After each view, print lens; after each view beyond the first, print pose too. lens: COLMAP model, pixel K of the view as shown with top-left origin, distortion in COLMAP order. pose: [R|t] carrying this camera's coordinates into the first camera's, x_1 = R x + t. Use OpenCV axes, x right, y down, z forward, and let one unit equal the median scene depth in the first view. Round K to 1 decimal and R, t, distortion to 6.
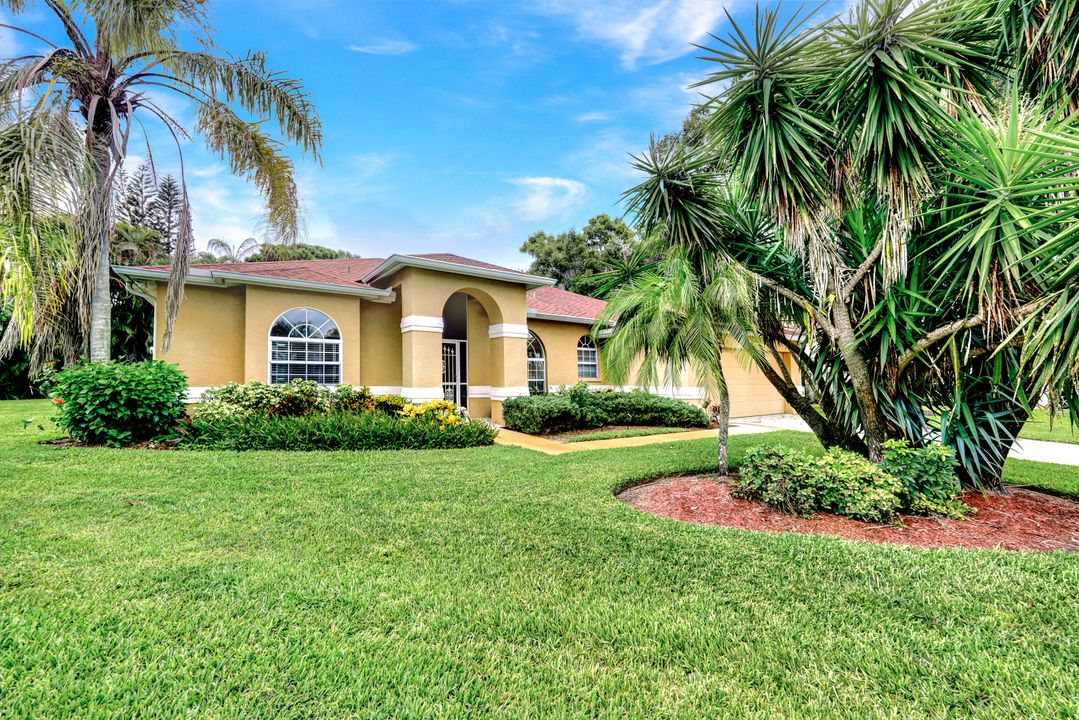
lens RADIAL K [[430.2, 0, 541.6], [0, 430.2, 370.5], [0, 0, 1]] dist [-0.001185, -0.000244]
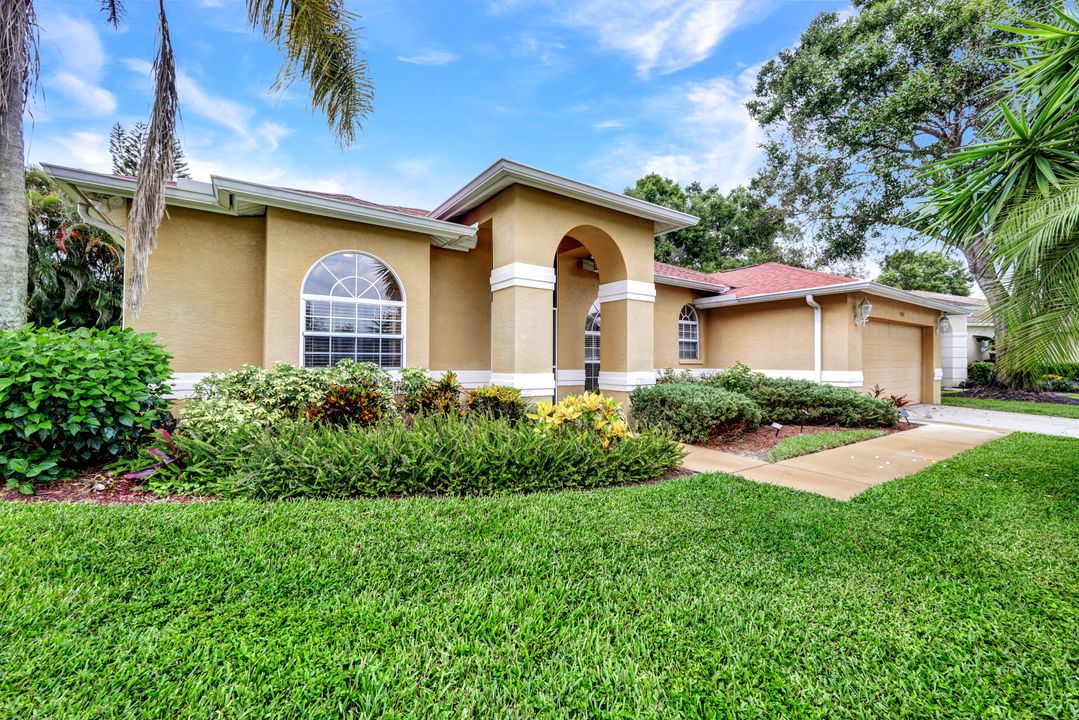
lens RADIAL K [[437.2, 0, 536.7], [0, 437.2, 350.8], [0, 0, 1]] dist [-0.000221, 0.000096]
pose [[0.999704, -0.002398, -0.024200, -0.300695], [0.002261, 0.999981, -0.005674, 0.011625], [0.024214, 0.005617, 0.999691, 0.400769]]
